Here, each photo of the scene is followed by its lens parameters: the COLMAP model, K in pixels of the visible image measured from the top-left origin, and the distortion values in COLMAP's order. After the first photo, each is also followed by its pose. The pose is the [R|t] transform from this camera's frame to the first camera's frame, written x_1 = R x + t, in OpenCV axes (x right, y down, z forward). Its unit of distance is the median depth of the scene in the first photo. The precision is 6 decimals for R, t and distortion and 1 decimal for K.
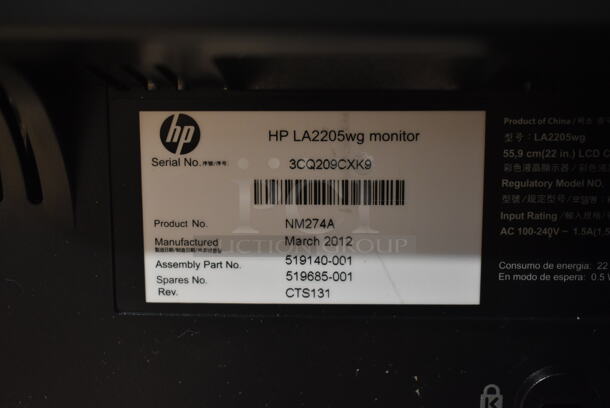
lens RADIAL K [[769.9, 0, 306.0], [0, 769.9, 206.0], [0, 0, 1]] dist [-0.040910, 0.000000]
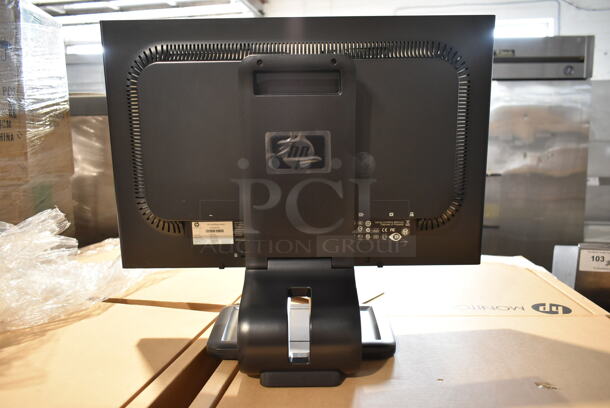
lens RADIAL K [[474.4, 0, 305.7], [0, 474.4, 204.2], [0, 0, 1]] dist [0.001504, 0.000421]
pose [[0.999691, -0.016965, 0.018150, 0.945639], [0.016621, 0.999682, 0.018946, -0.397268], [-0.018465, -0.018639, 0.999656, -4.252317]]
